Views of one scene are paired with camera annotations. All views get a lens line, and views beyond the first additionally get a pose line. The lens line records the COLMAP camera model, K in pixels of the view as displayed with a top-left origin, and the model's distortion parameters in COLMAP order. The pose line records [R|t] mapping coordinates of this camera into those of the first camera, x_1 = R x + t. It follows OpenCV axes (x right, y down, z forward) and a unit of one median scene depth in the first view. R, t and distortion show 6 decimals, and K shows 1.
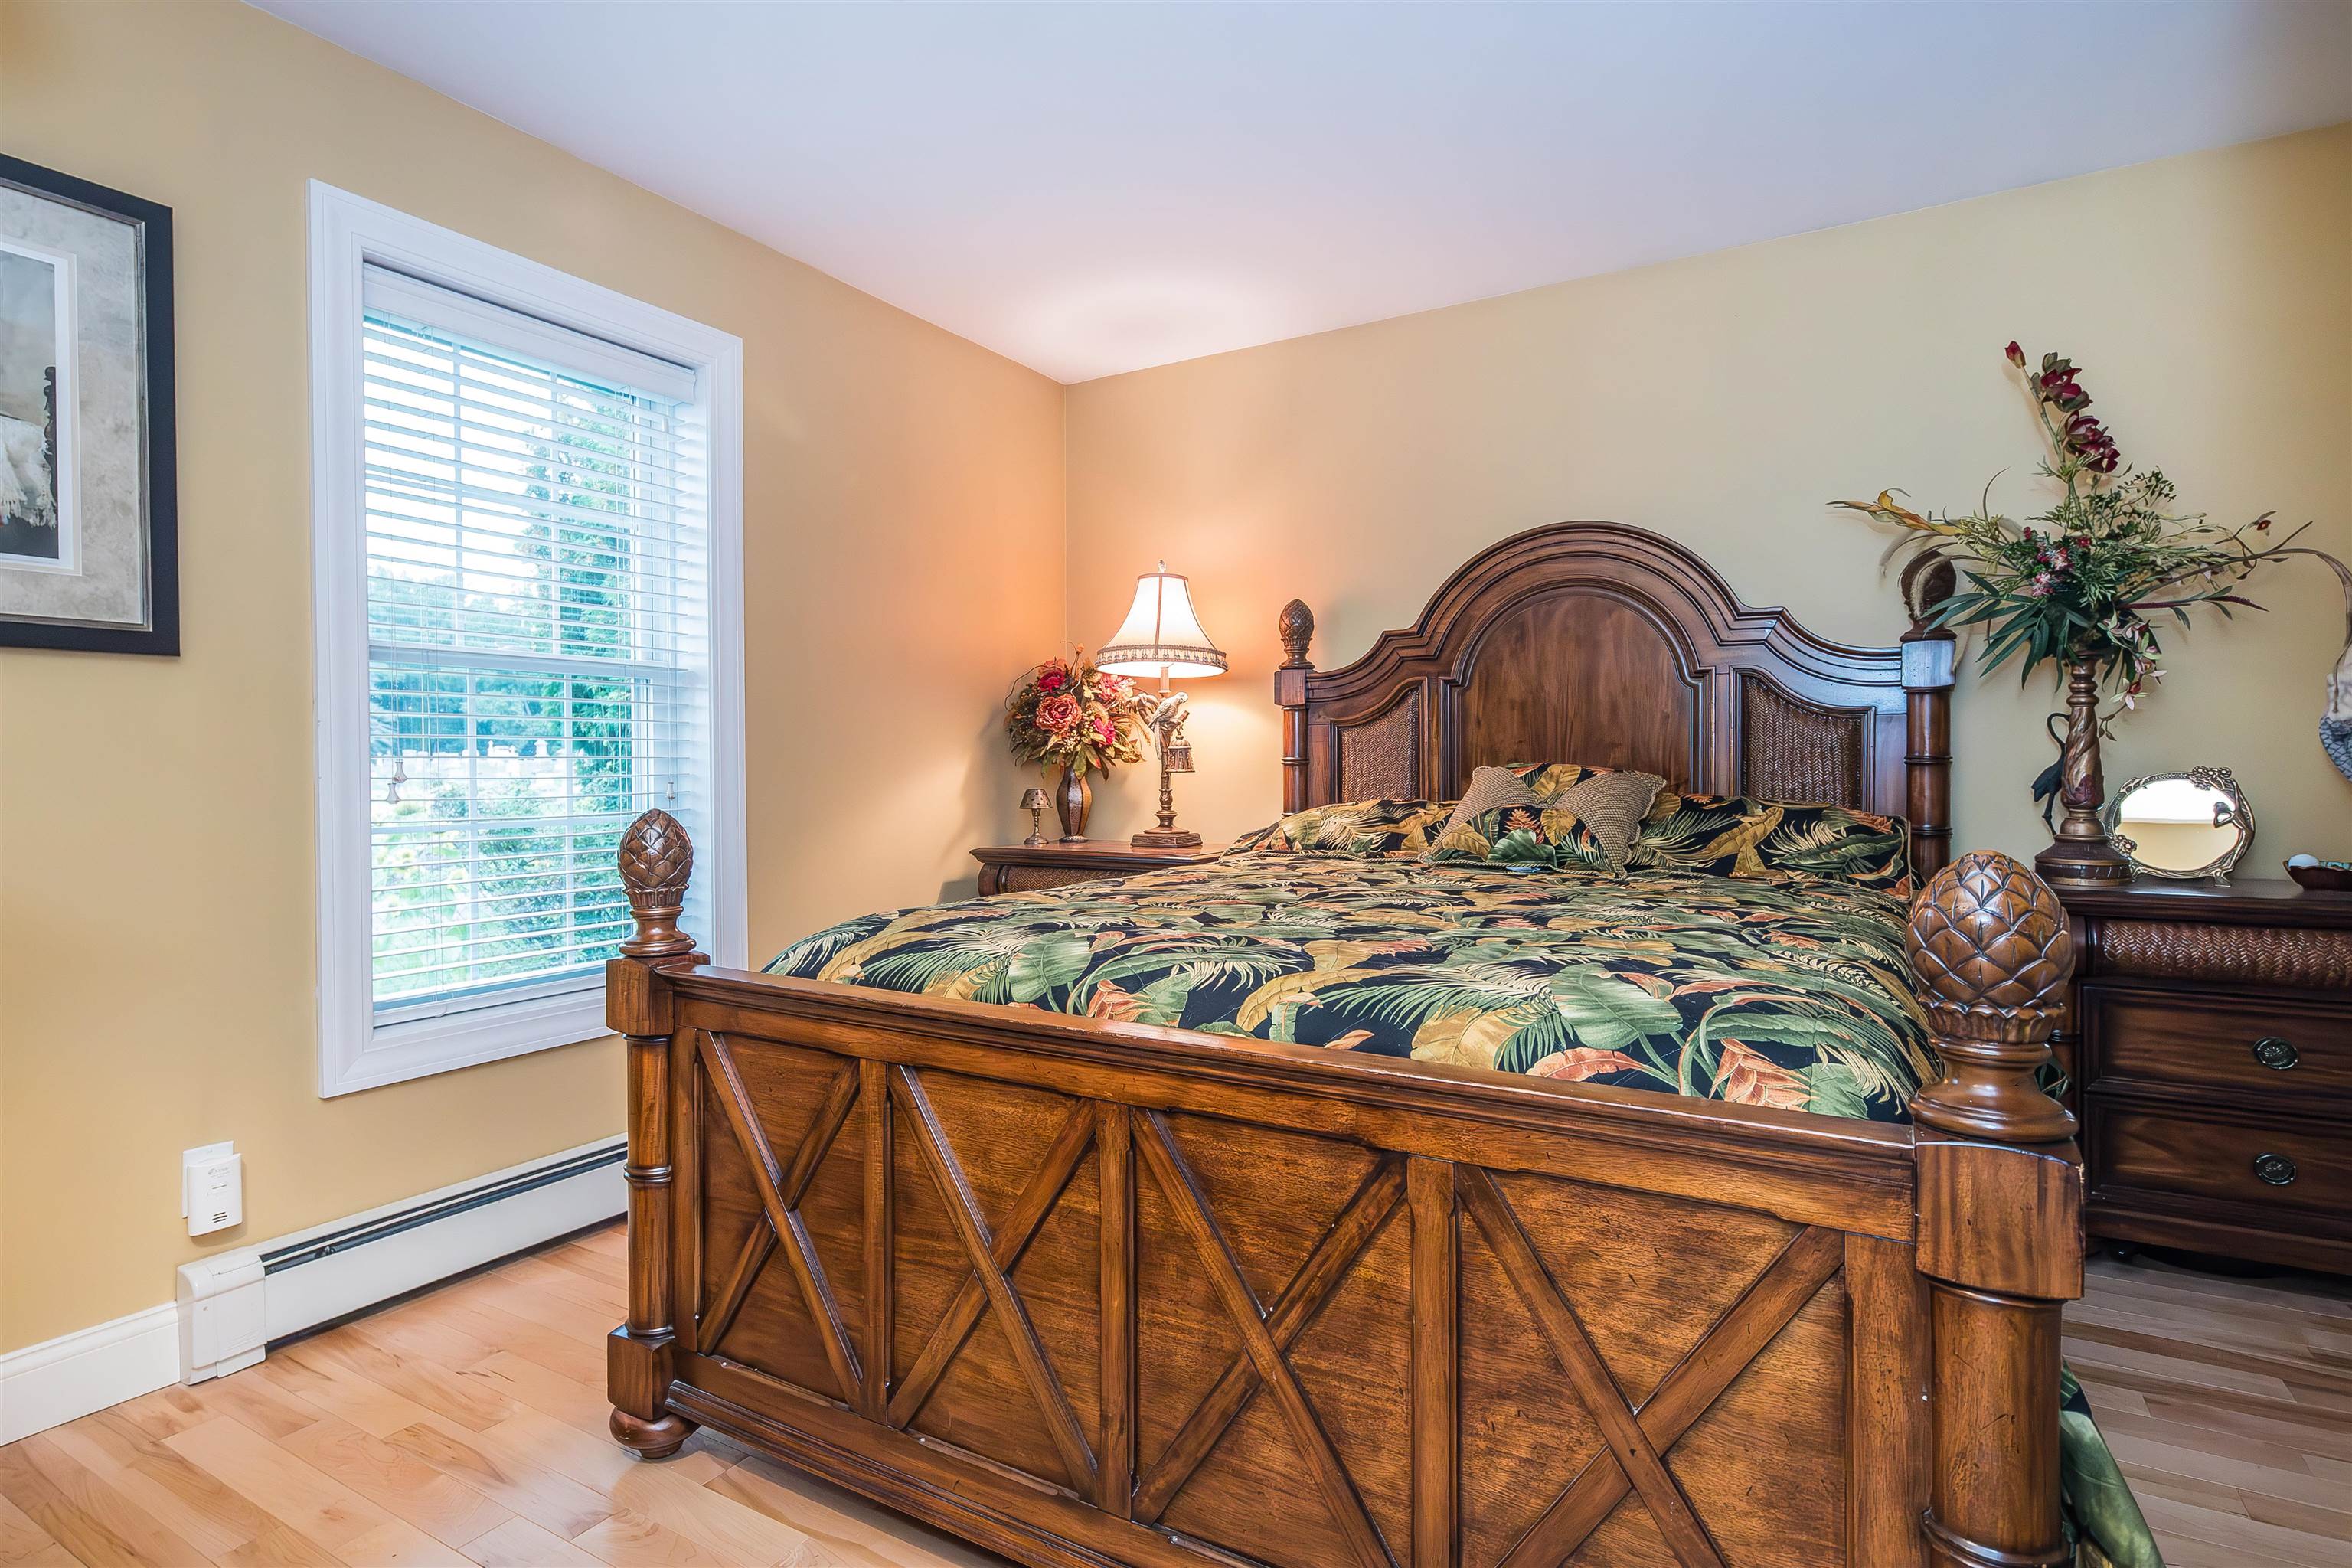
lens RADIAL K [[1184.2, 0, 1176.0], [0, 1184.2, 784.0], [0, 0, 1]] dist [-0.000072, -0.000216]
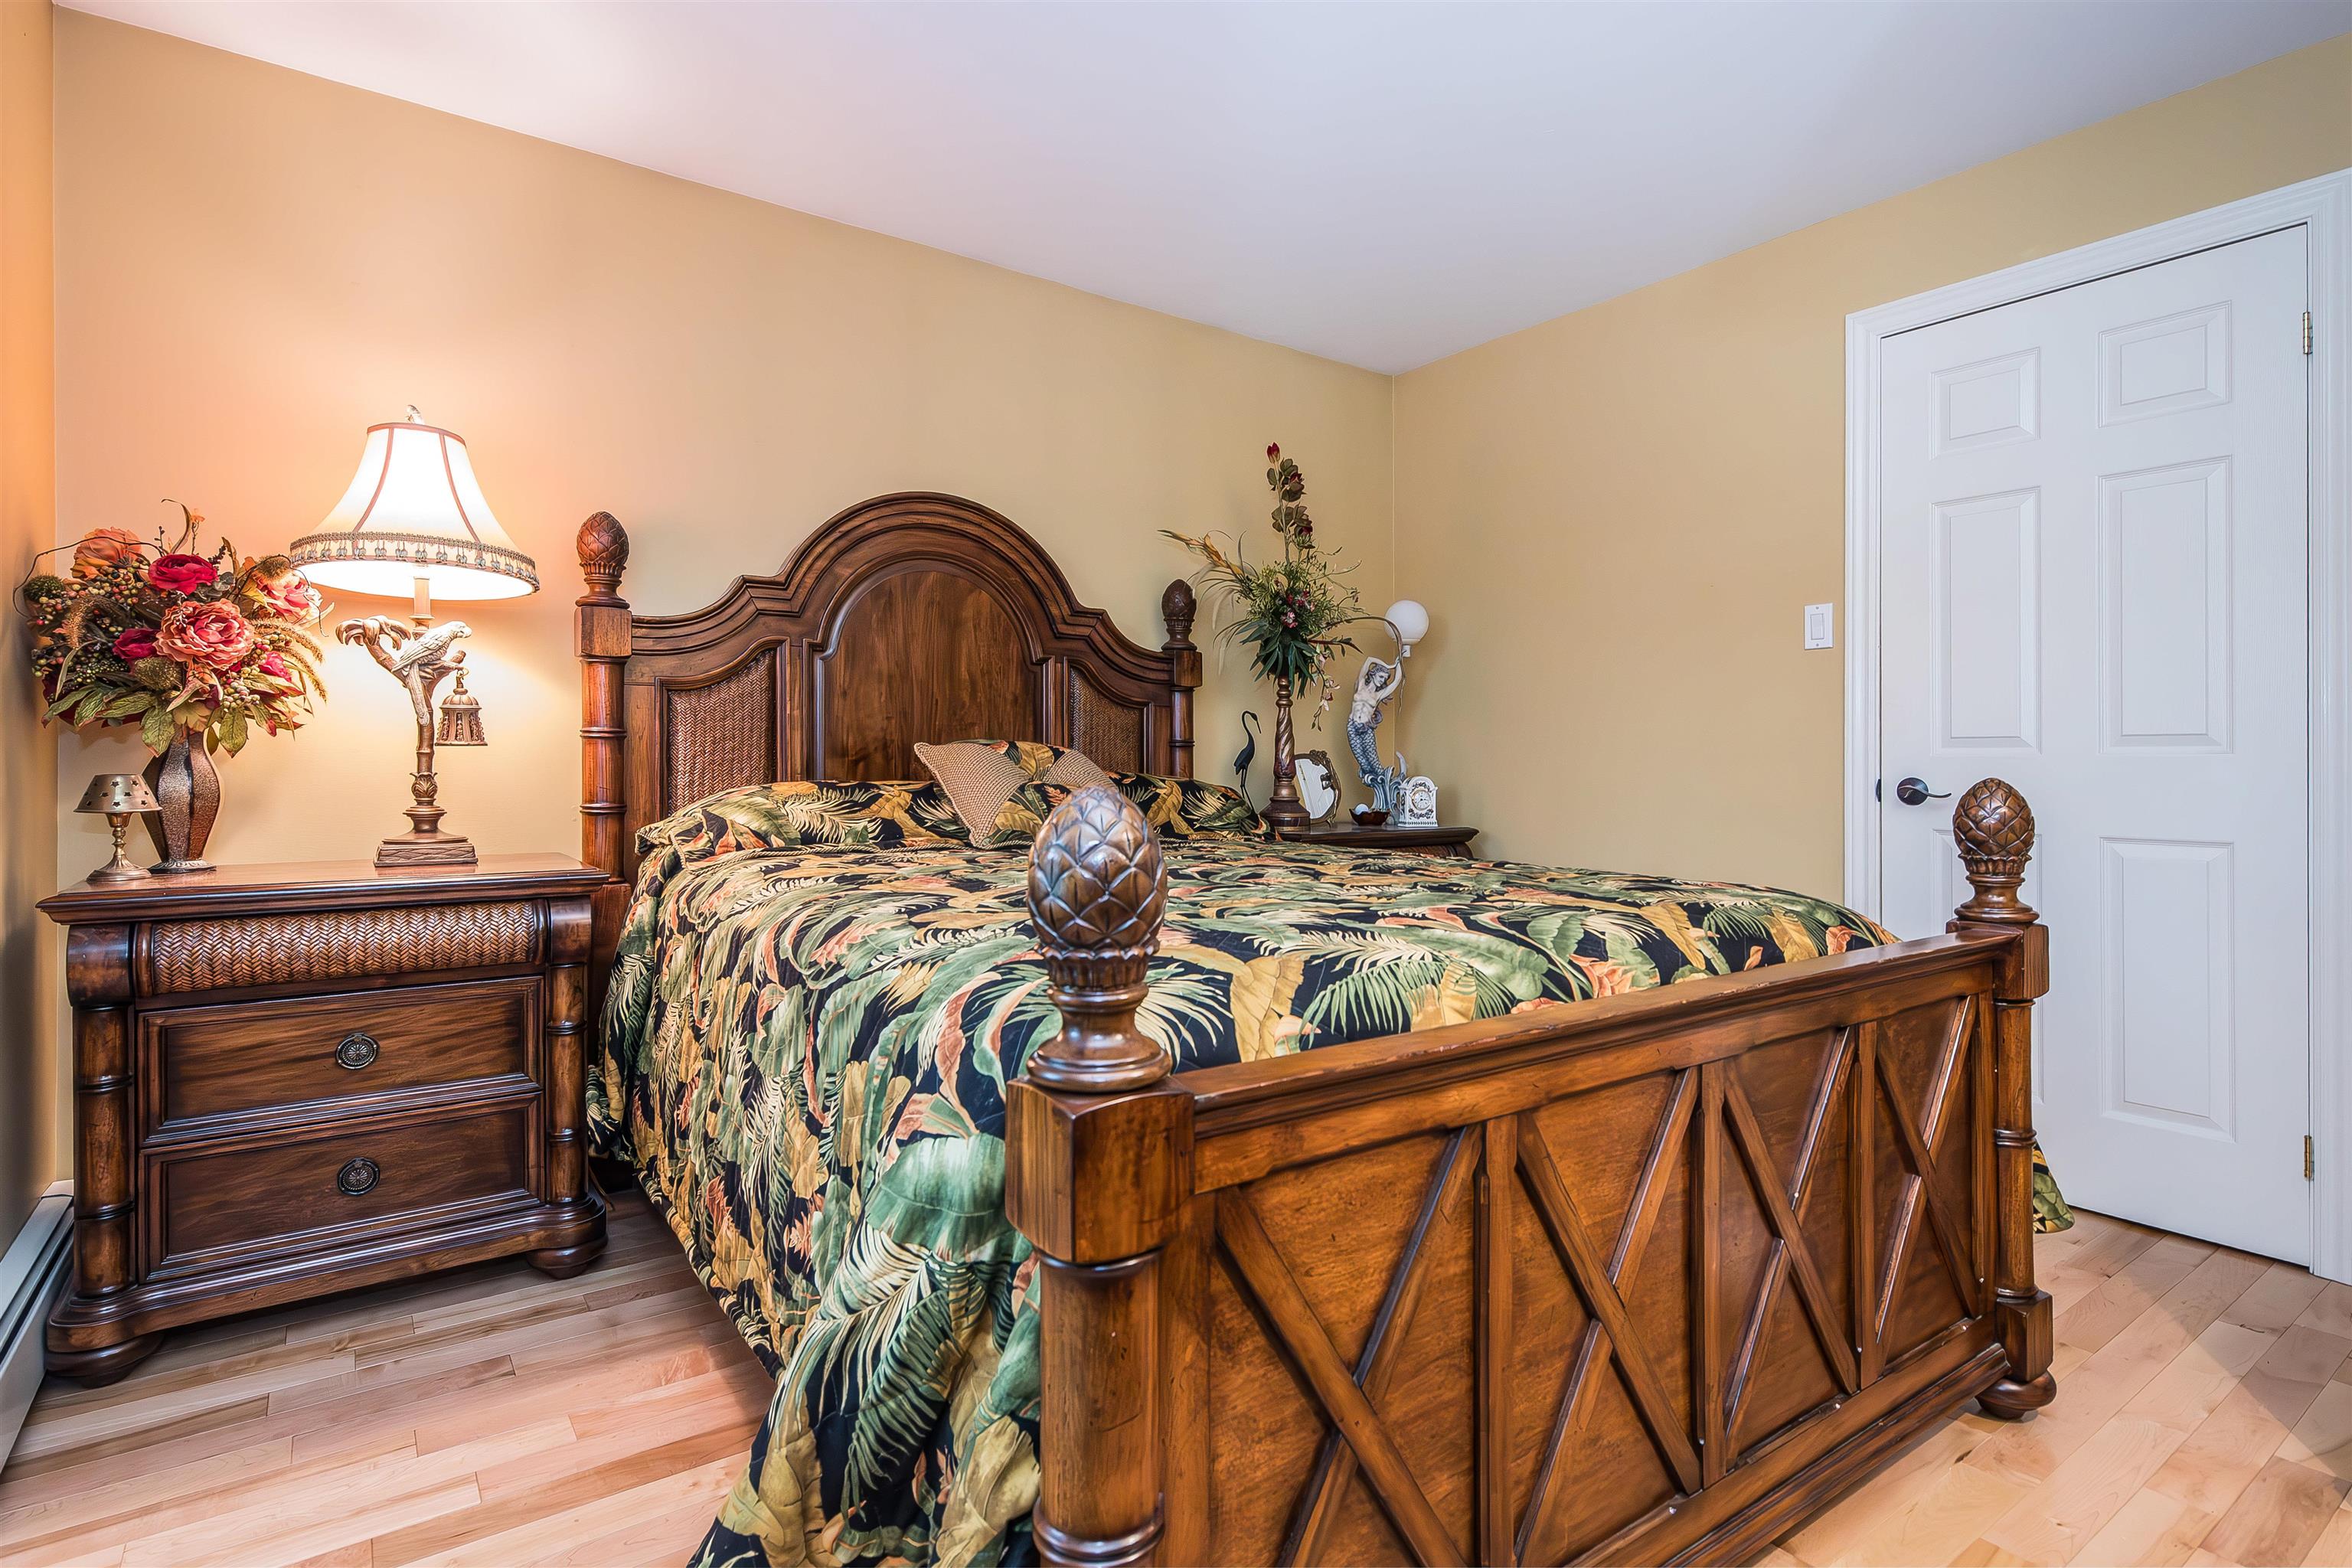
lens RADIAL K [[1184.2, 0, 1176.0], [0, 1184.2, 784.0], [0, 0, 1]] dist [-0.000072, -0.000216]
pose [[0.407417, -0.012067, 0.913163, -0.442212], [0.012440, 0.999893, 0.007663, 0.011337], [-0.913158, 0.008238, 0.407523, 0.401276]]
